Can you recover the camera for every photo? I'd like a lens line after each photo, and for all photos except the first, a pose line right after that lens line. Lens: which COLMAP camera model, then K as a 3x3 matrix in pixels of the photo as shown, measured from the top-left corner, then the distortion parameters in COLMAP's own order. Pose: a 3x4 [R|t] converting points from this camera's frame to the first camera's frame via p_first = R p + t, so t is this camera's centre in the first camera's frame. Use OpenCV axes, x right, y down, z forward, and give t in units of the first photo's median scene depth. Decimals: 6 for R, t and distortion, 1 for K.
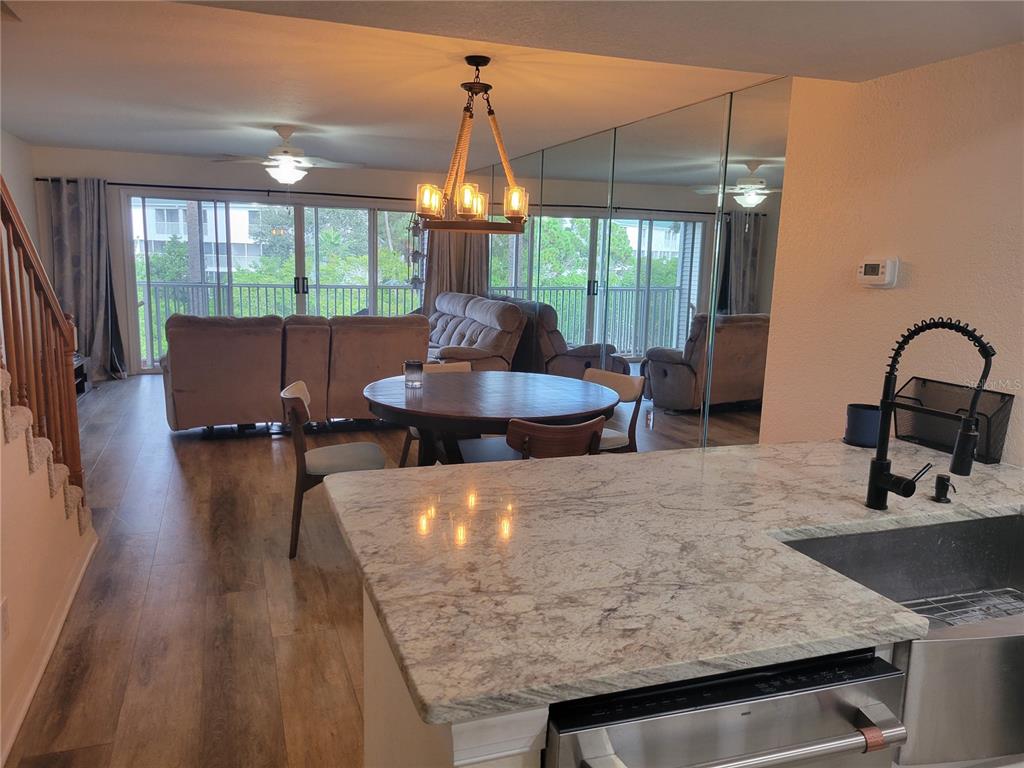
lens RADIAL K [[765.9, 0, 507.0], [0, 765.9, 381.7], [0, 0, 1]] dist [0.057352, -0.054309]
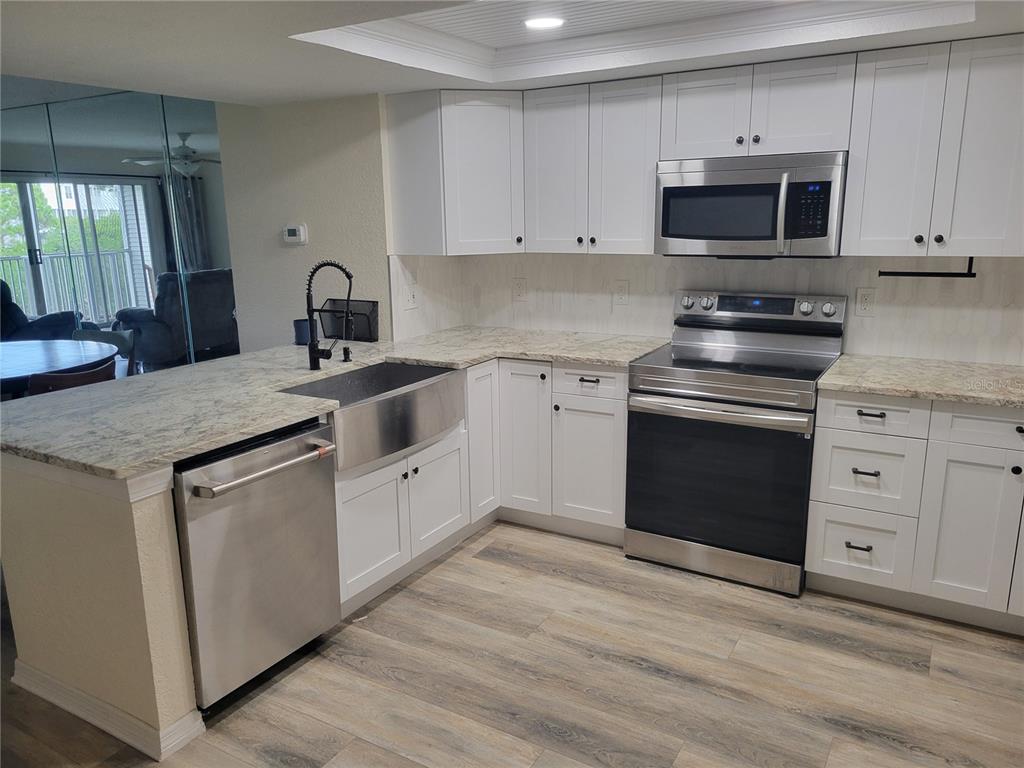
lens RADIAL K [[782.0, 0, 512.8], [0, 782.0, 411.0], [0, 0, 1]] dist [0.008284, -0.001382]
pose [[0.772339, -0.191714, 0.605589, -0.336107], [0.135953, 0.981166, 0.137224, 0.081473], [-0.620491, -0.023652, 0.783857, -0.830743]]
